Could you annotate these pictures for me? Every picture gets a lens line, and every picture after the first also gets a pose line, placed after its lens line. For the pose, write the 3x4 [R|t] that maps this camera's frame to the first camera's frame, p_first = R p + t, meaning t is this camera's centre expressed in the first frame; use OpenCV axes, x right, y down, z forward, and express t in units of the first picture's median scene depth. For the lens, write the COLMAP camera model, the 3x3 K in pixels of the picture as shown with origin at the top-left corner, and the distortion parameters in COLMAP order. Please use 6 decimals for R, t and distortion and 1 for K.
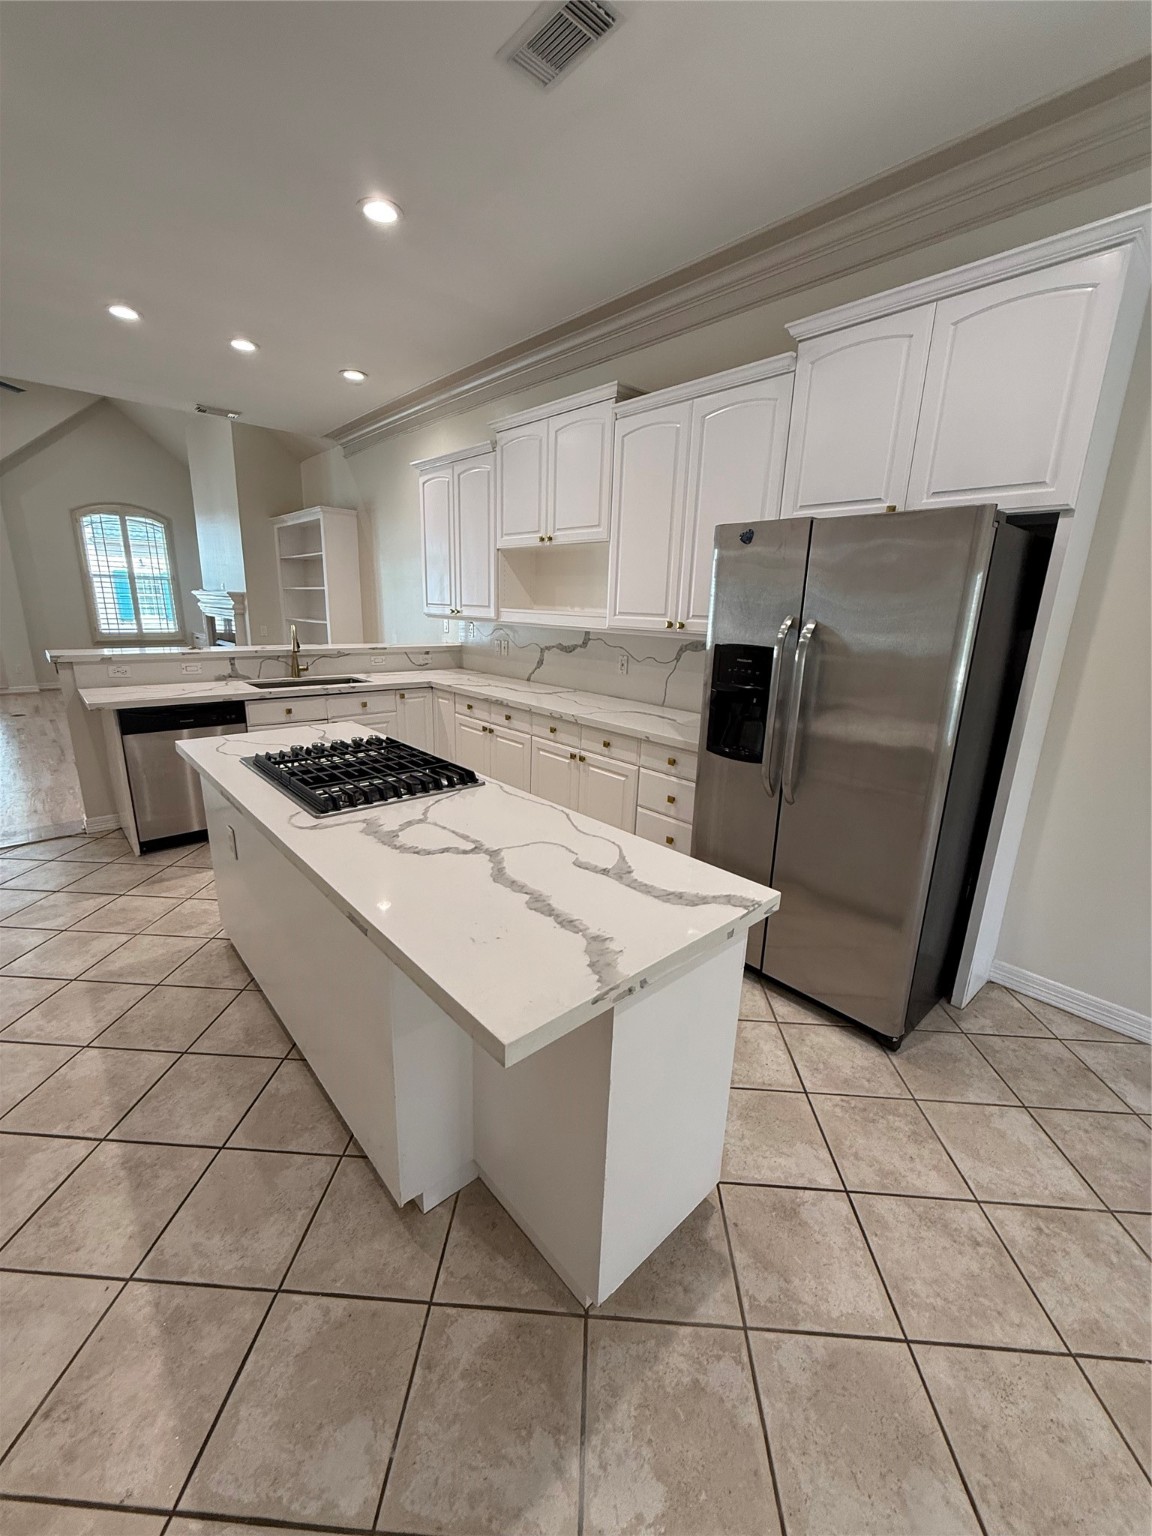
lens RADIAL K [[611.7, 0, 577.8], [0, 611.7, 764.8], [0, 0, 1]] dist [-0.000894, 0.000321]
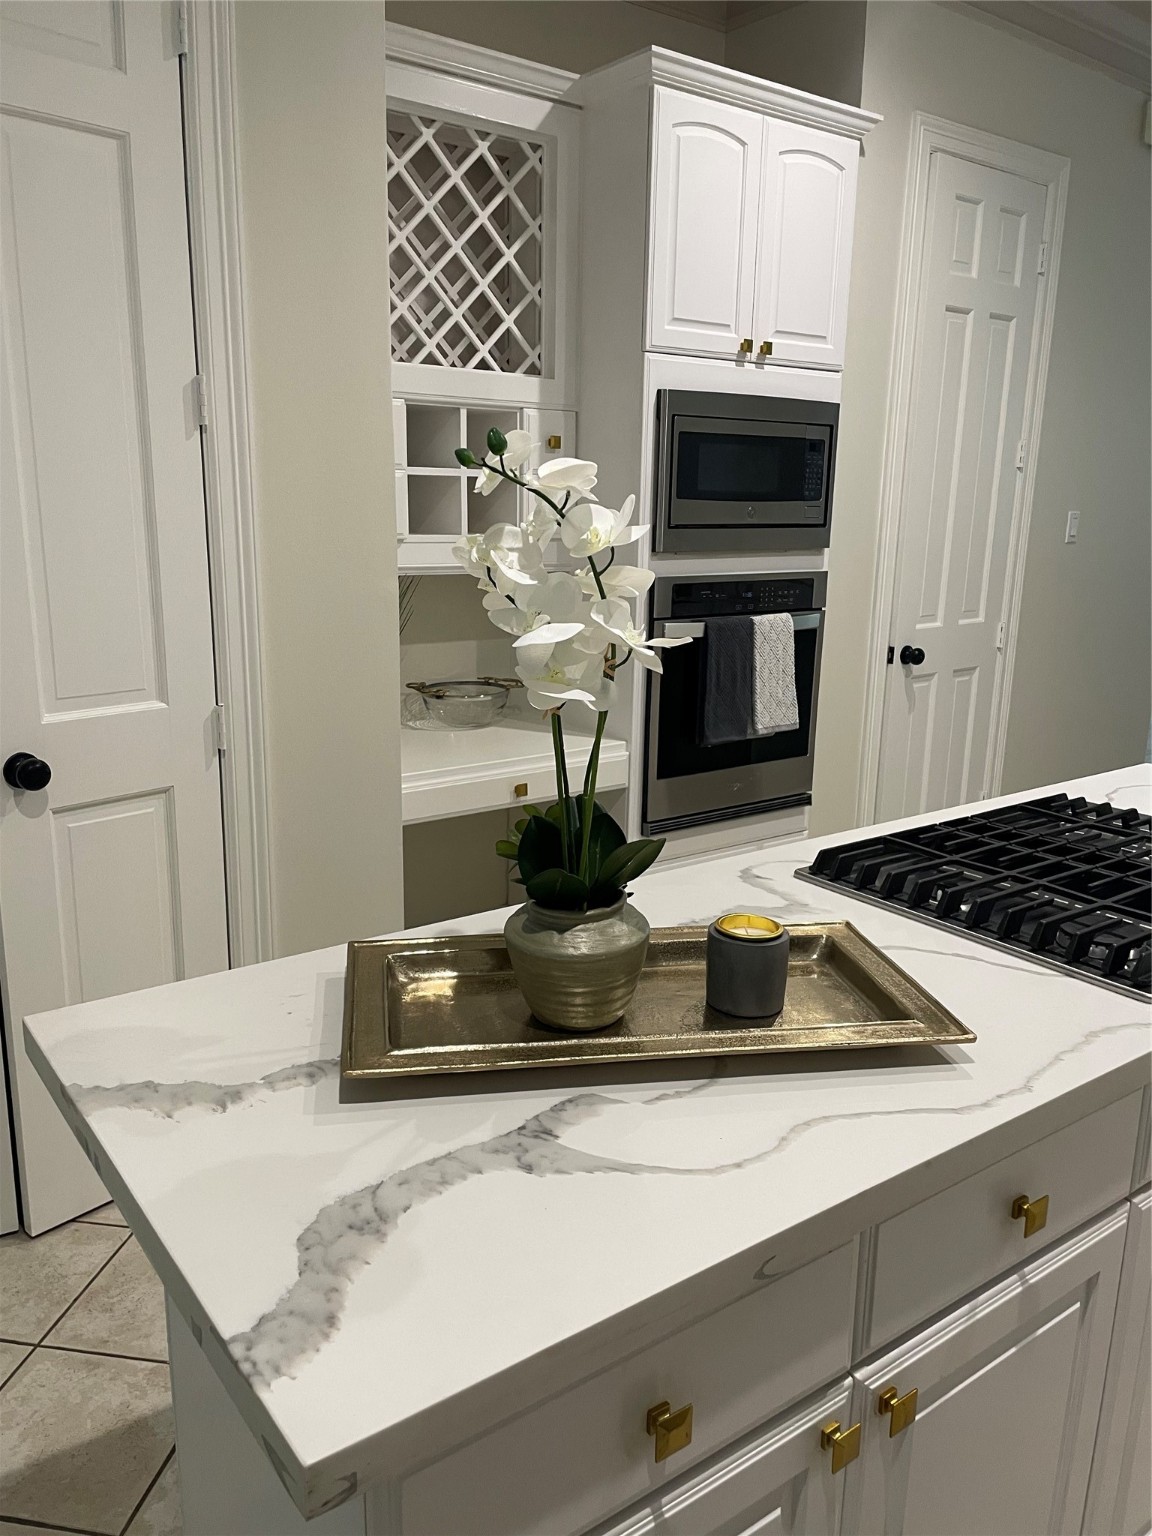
lens RADIAL K [[1162.4, 0, 577.9], [0, 1162.4, 779.4], [0, 0, 1]] dist [0.087838, -0.106305]
pose [[-0.100130, 0.203091, -0.974027, 0.420613], [-0.275474, 0.935020, 0.223276, -0.121968], [0.956079, 0.290676, -0.037677, 0.574496]]
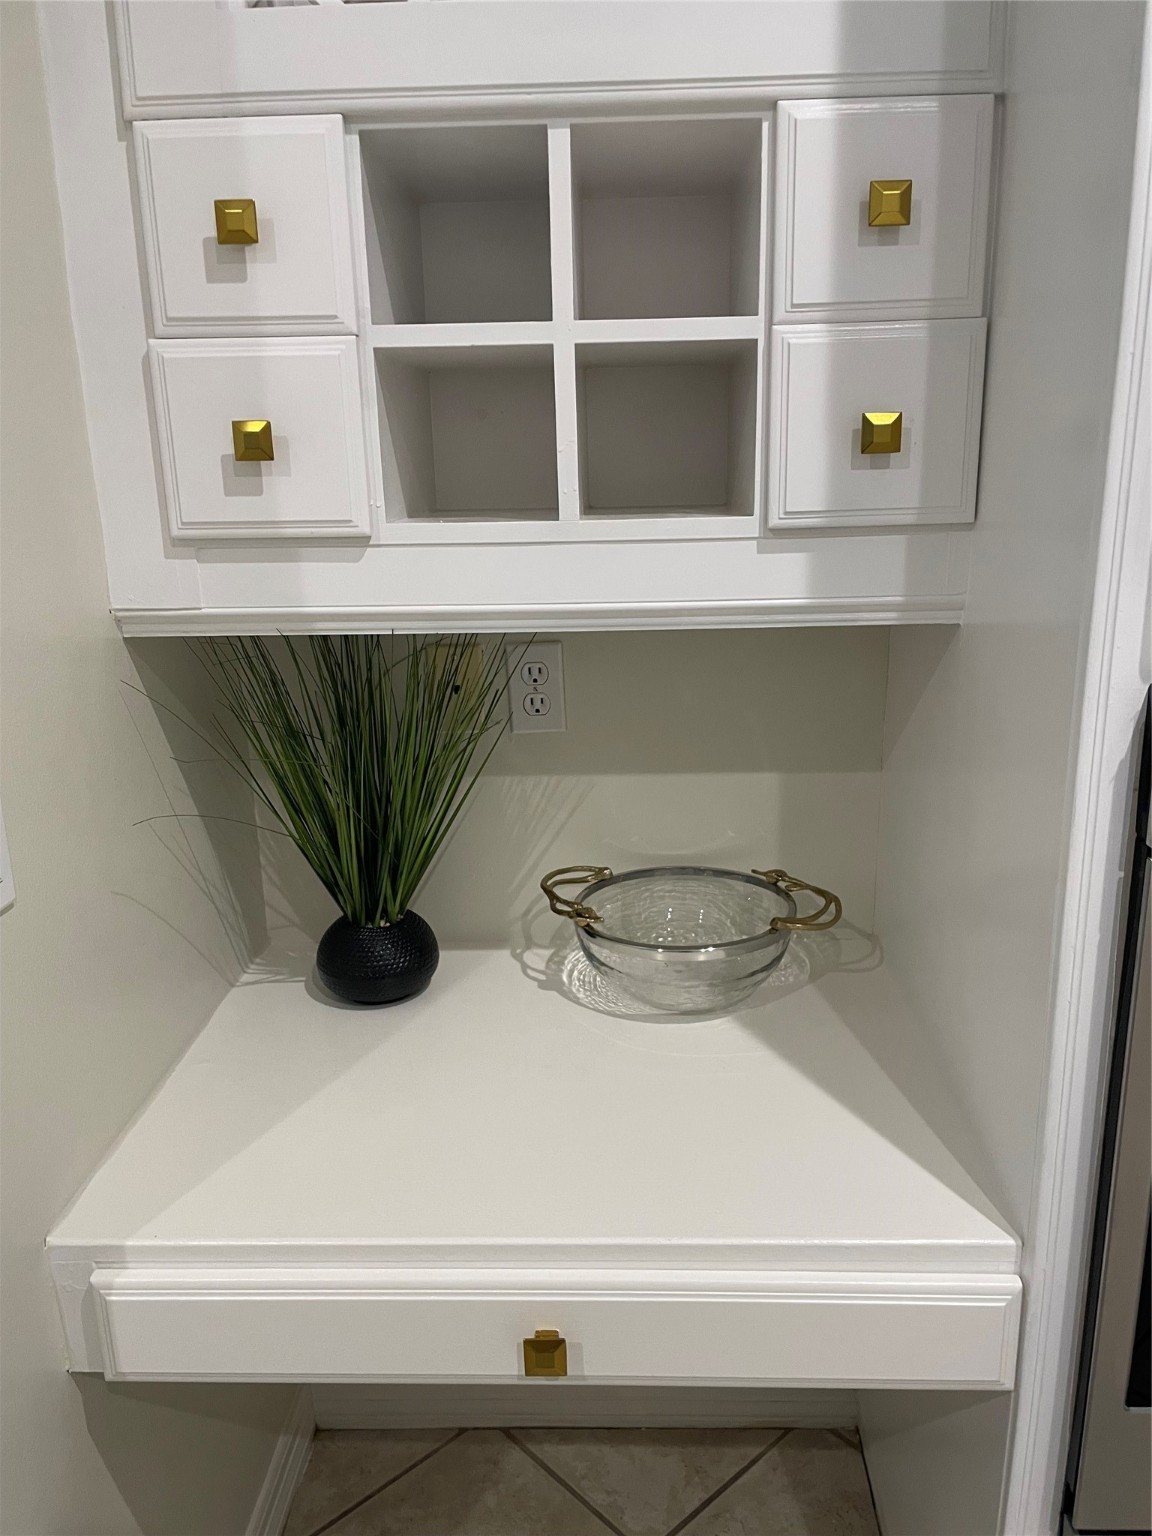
lens RADIAL K [[1162.4, 0, 606.6], [0, 1162.4, 779.6], [0, 0, 1]] dist [0.087838, -0.106305]
pose [[-0.694659, 0.169032, -0.699197, -0.588519], [-0.187966, 0.895576, 0.403253, -0.145701], [0.694347, 0.411549, -0.590348, 0.639236]]
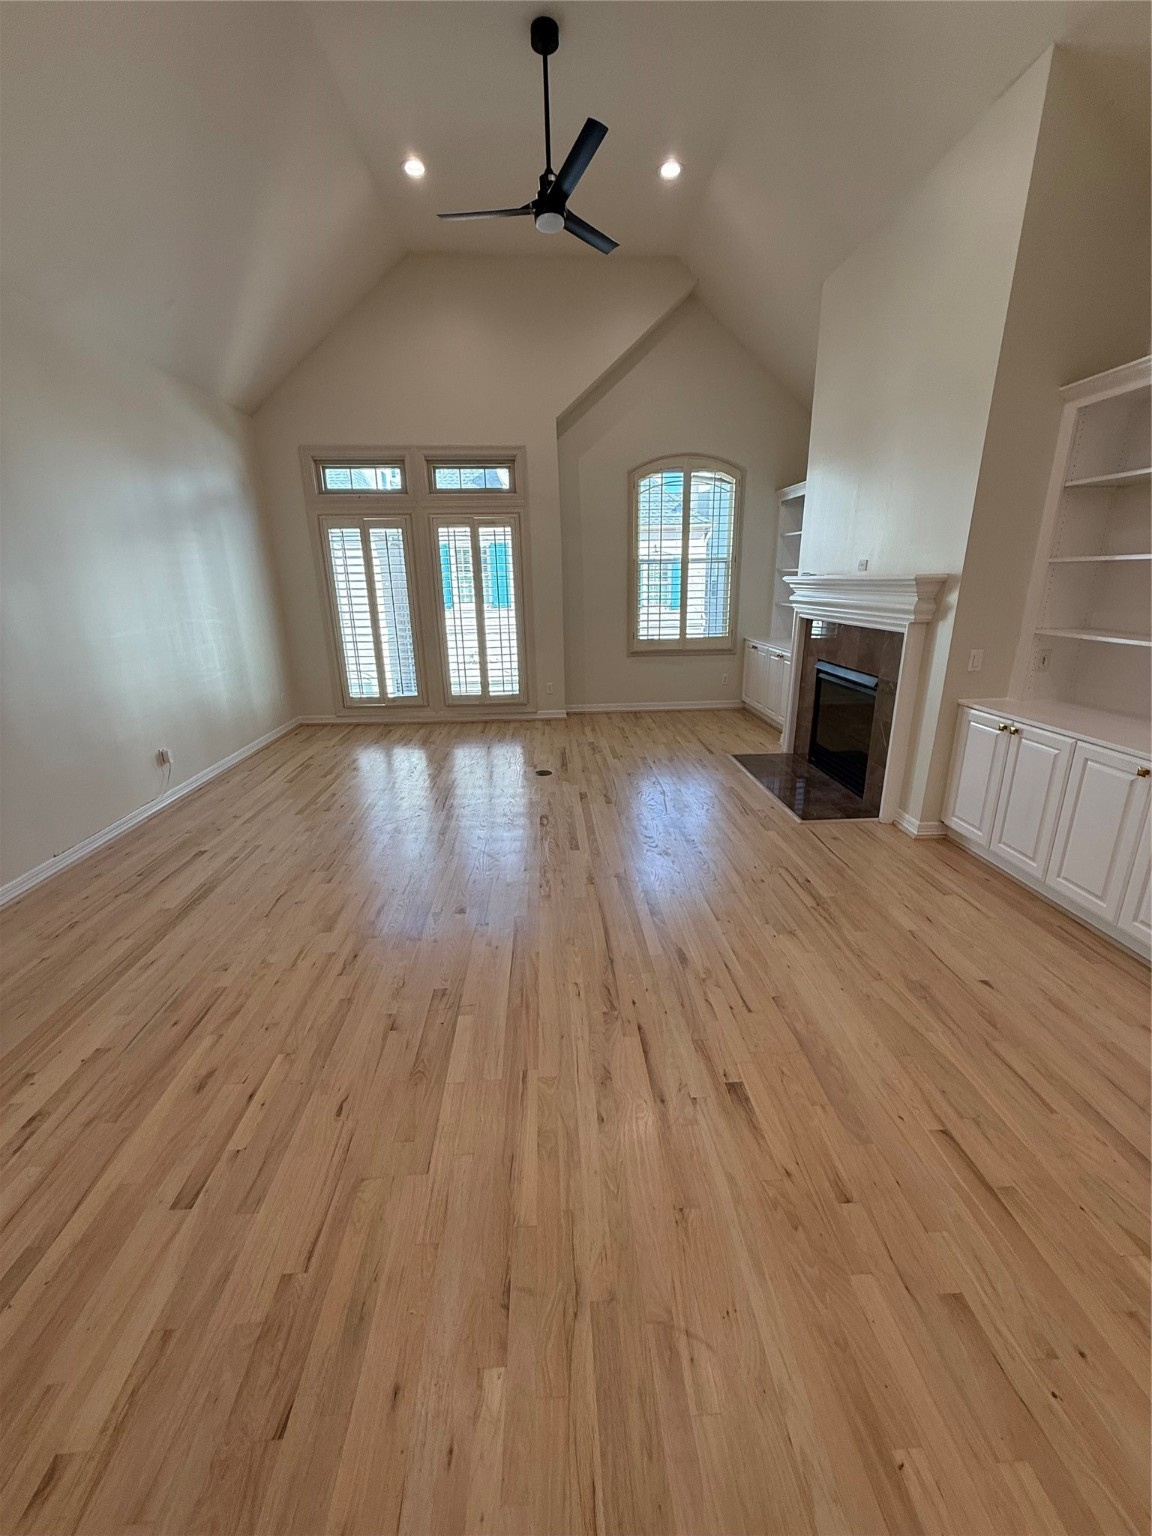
lens RADIAL K [[611.7, 0, 575.6], [0, 611.7, 766.9], [0, 0, 1]] dist [-0.000894, 0.000321]
pose [[0.774268, 0.143858, -0.616290, -1.402863], [-0.121632, 0.989493, 0.078162, -0.437831], [0.621059, 0.014443, 0.783631, 1.459627]]
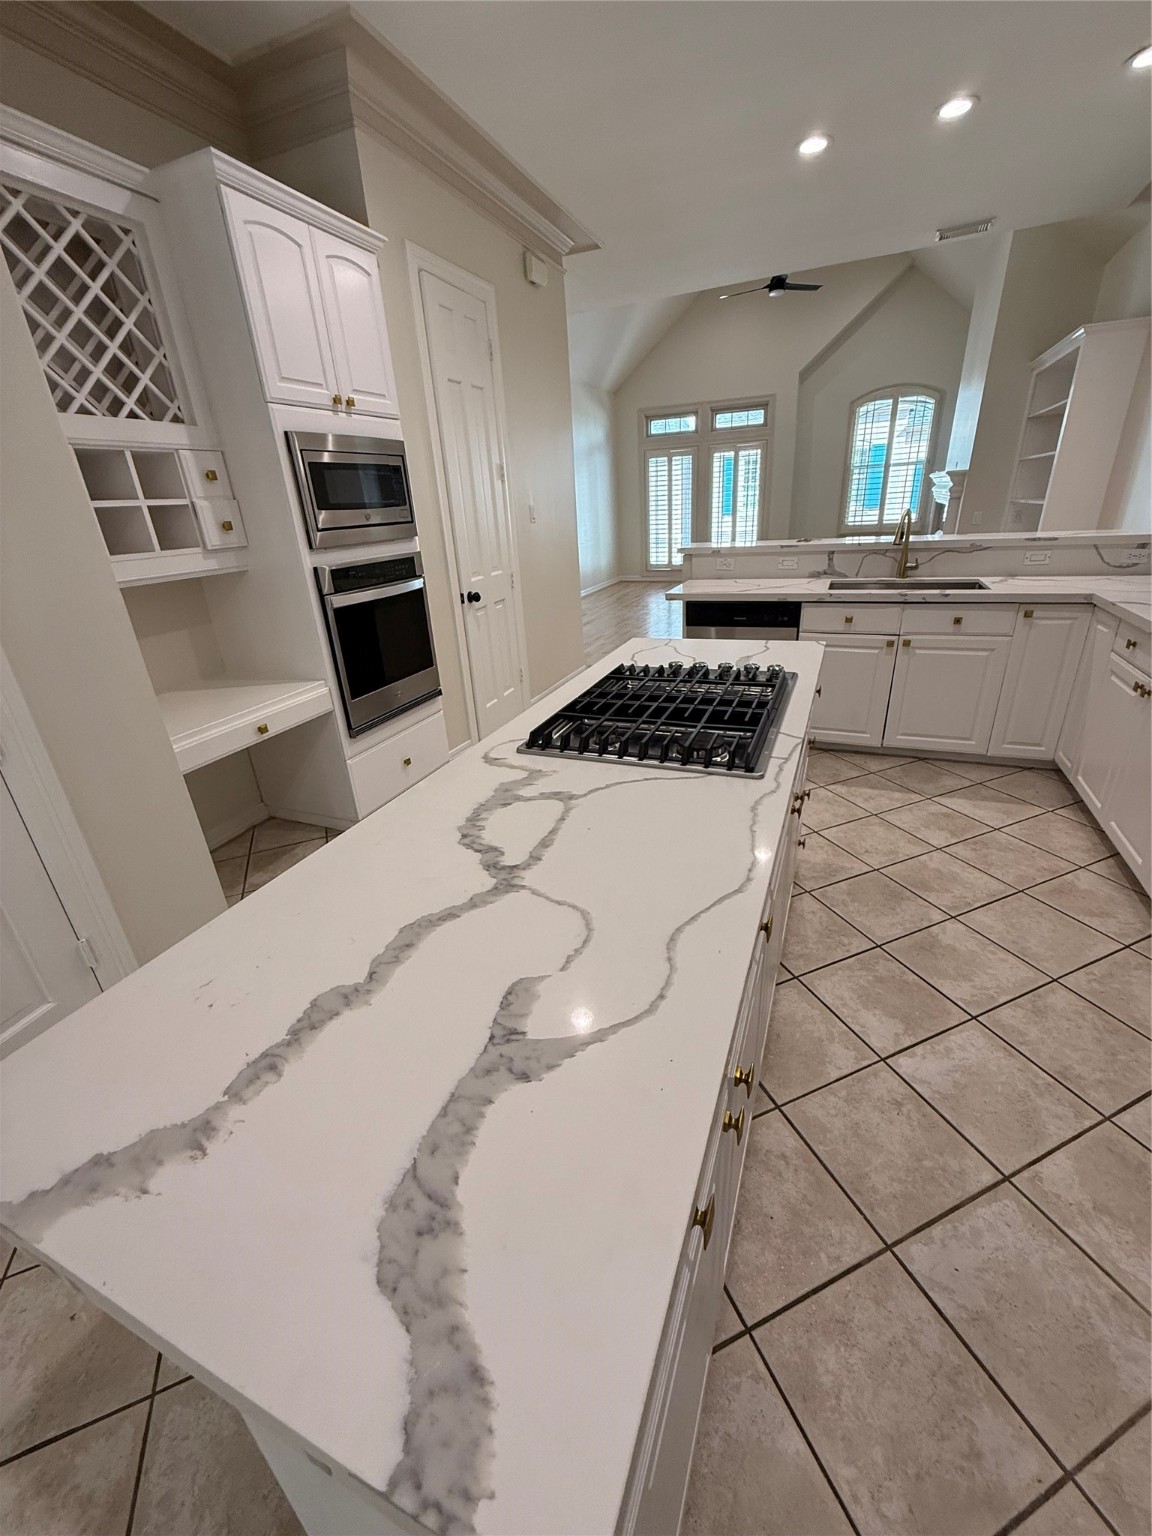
lens RADIAL K [[611.7, 0, 572.9], [0, 611.7, 767.2], [0, 0, 1]] dist [-0.000894, 0.000321]
pose [[0.411262, 0.311542, -0.856624, 0.233746], [-0.164635, 0.949710, 0.266356, -0.089948], [0.896526, 0.031488, 0.441870, 0.483929]]
